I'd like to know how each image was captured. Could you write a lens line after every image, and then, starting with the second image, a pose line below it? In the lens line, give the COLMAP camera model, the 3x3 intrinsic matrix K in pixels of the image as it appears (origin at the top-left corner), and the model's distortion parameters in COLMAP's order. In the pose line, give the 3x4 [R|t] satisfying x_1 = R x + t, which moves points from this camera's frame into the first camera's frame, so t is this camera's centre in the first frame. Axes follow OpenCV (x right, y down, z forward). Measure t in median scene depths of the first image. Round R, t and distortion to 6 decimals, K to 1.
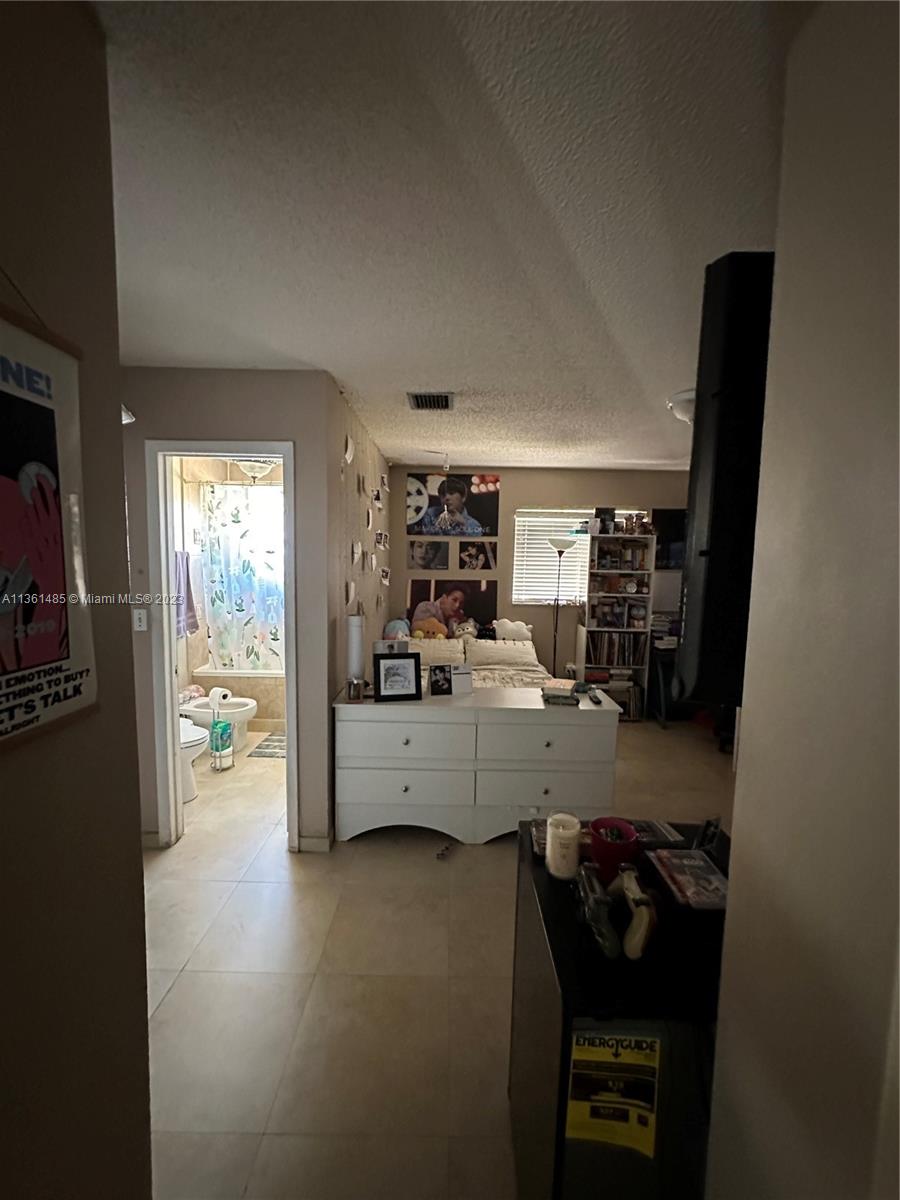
lens RADIAL K [[479.9, 0, 447.2], [0, 479.9, 602.0], [0, 0, 1]] dist [-0.001676, 0.000364]
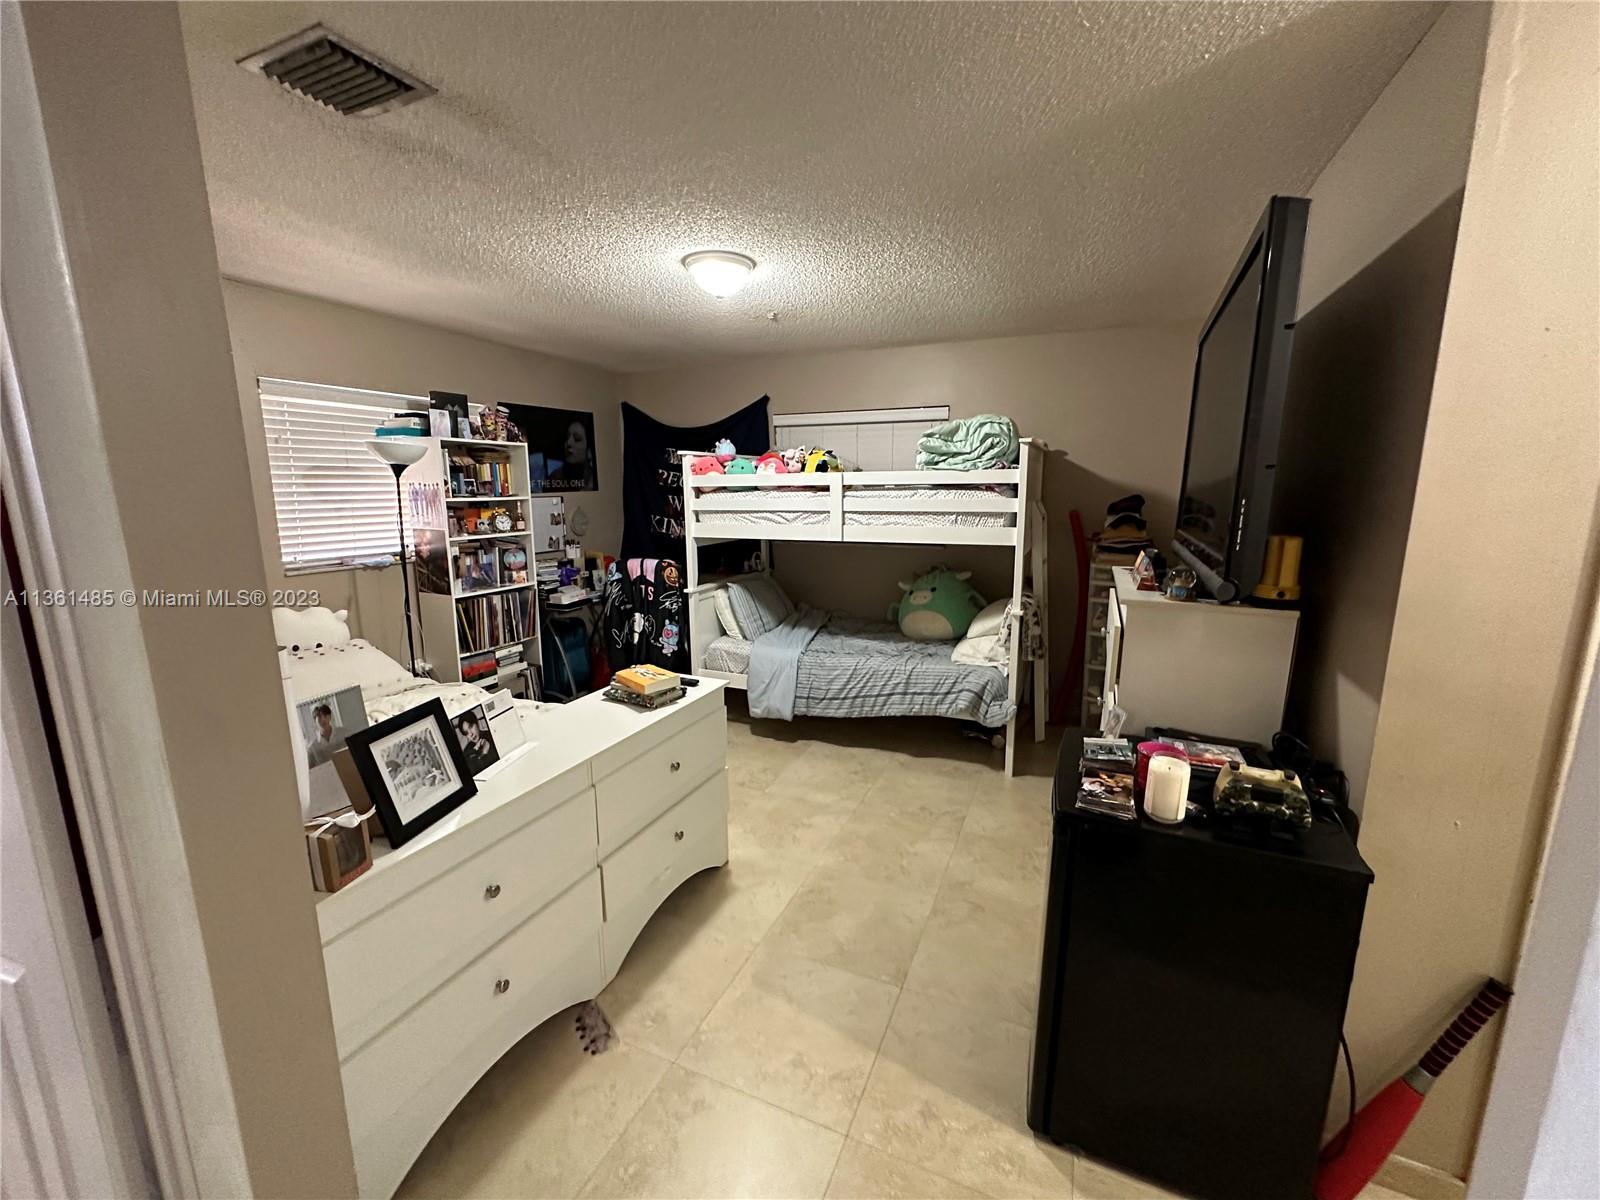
lens RADIAL K [[639.9, 0, 807.2], [0, 639.9, 600.6], [0, 0, 1]] dist [-0.001676, 0.000364]
pose [[0.398987, -0.185496, 0.897998, -0.245376], [0.095807, 0.982398, 0.160362, -0.024738], [-0.911938, 0.022052, 0.409735, 0.253489]]
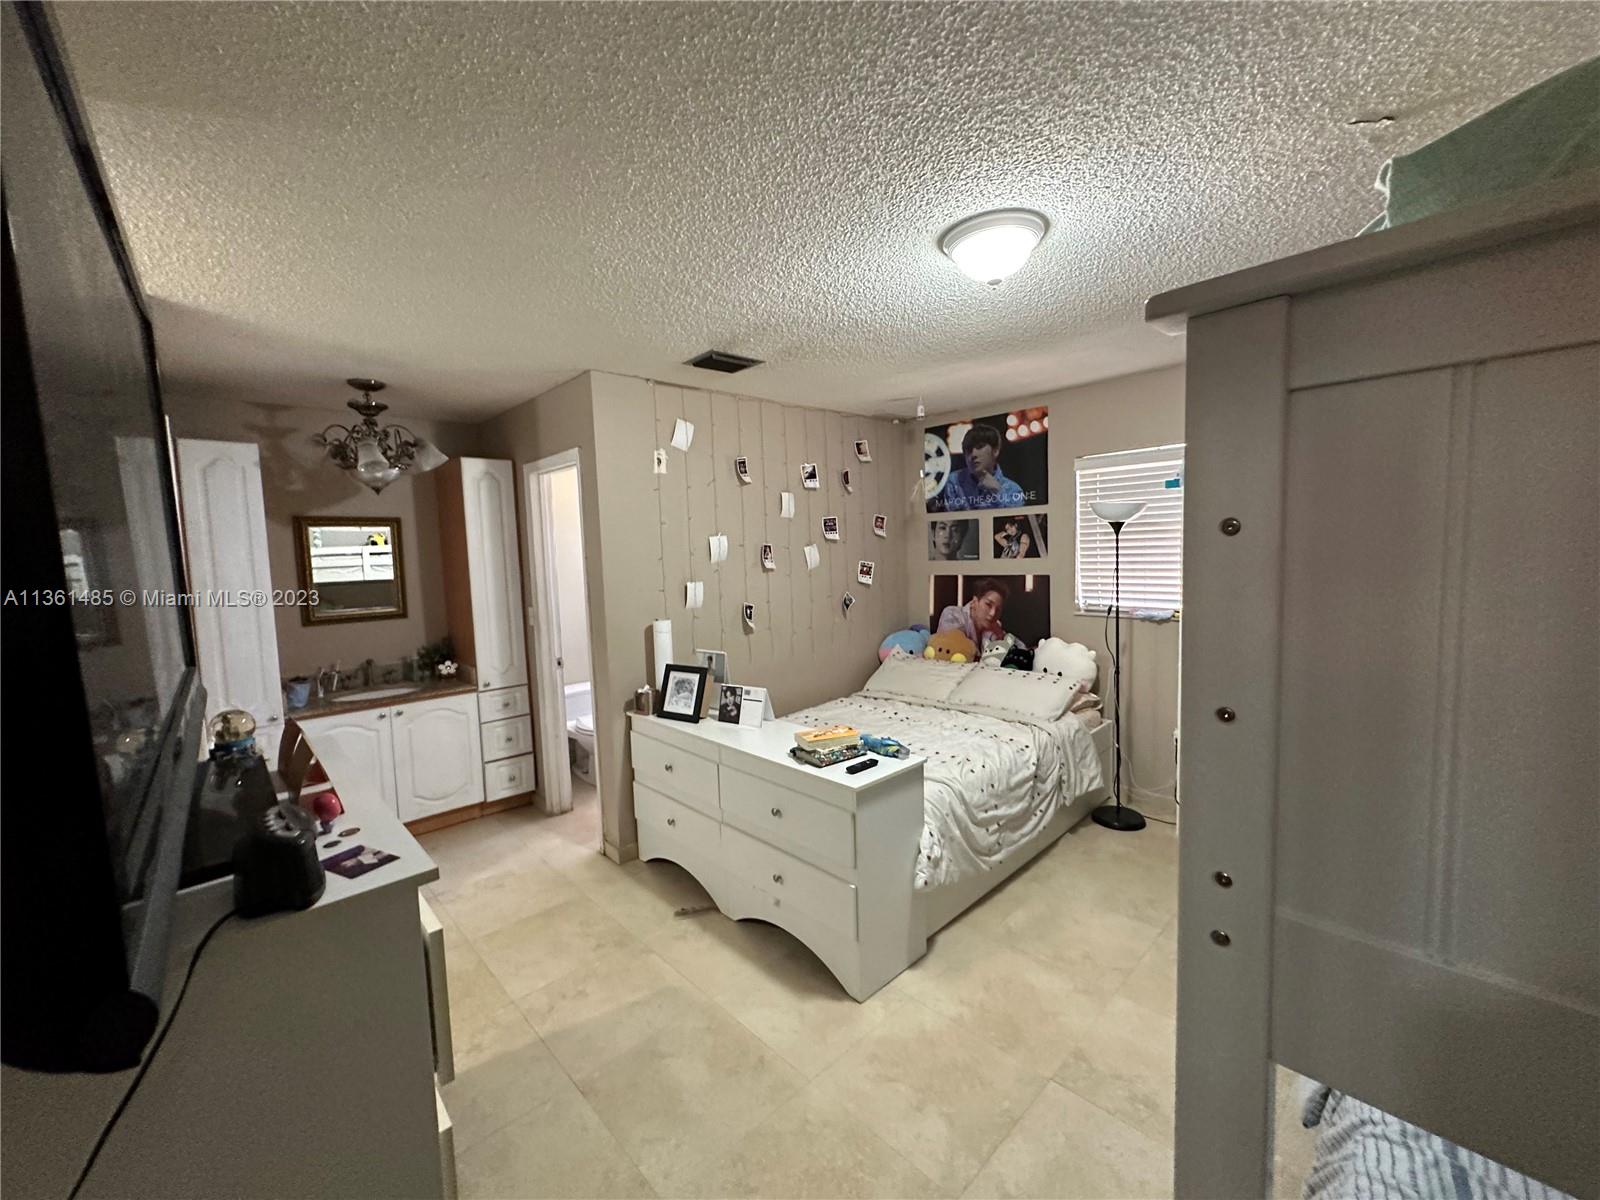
lens RADIAL K [[639.9, 0, 791.9], [0, 639.9, 595.1], [0, 0, 1]] dist [-0.001676, 0.000364]
pose [[0.687695, 0.013424, -0.725875, 0.482881], [-0.018749, 0.999824, 0.000728, -0.013642], [0.725757, 0.013108, 0.687826, 0.192271]]
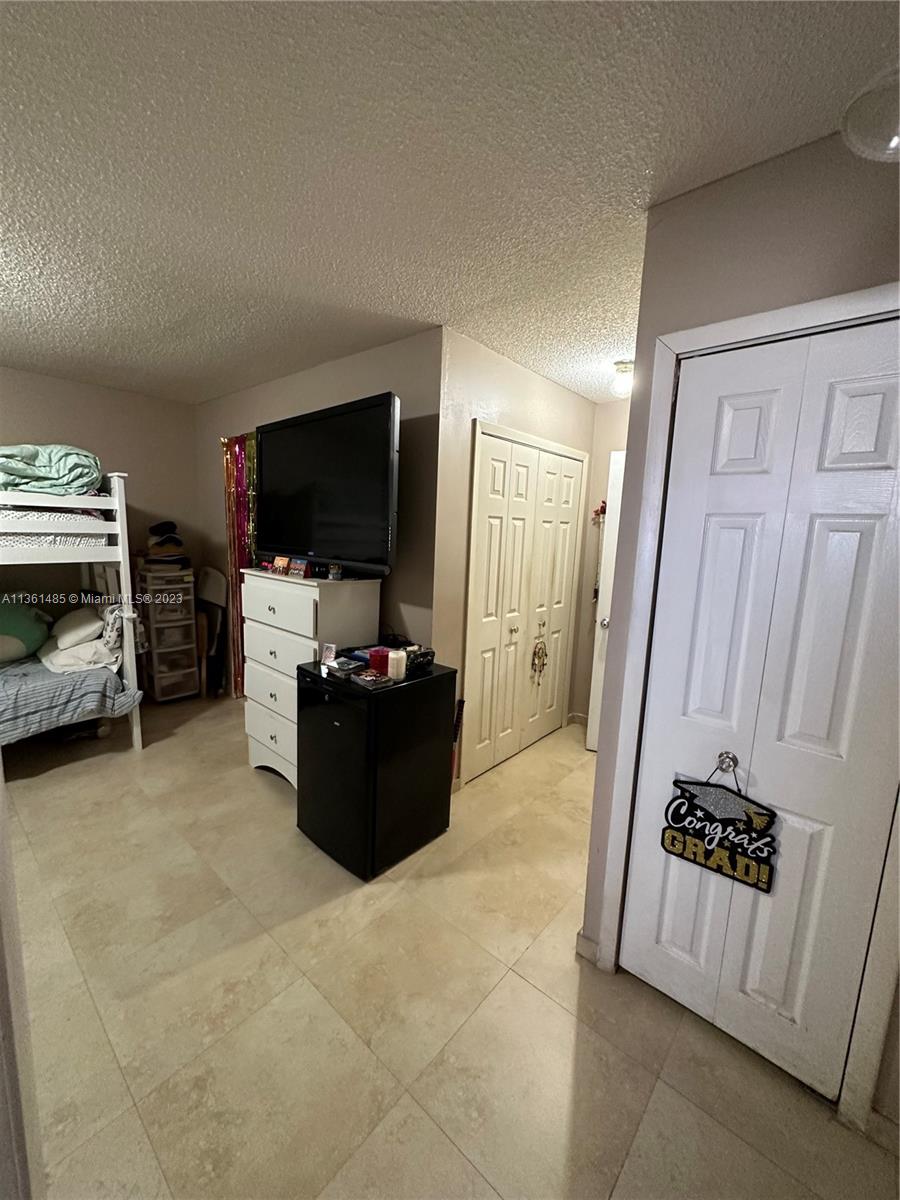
lens RADIAL K [[479.9, 0, 445.3], [0, 479.9, 603.6], [0, 0, 1]] dist [-0.001676, 0.000364]
pose [[-0.751418, -0.152475, 0.641967, -0.252538], [0.005583, 0.971430, 0.237262, -0.042345], [-0.659803, 0.181868, -0.729099, 0.506060]]
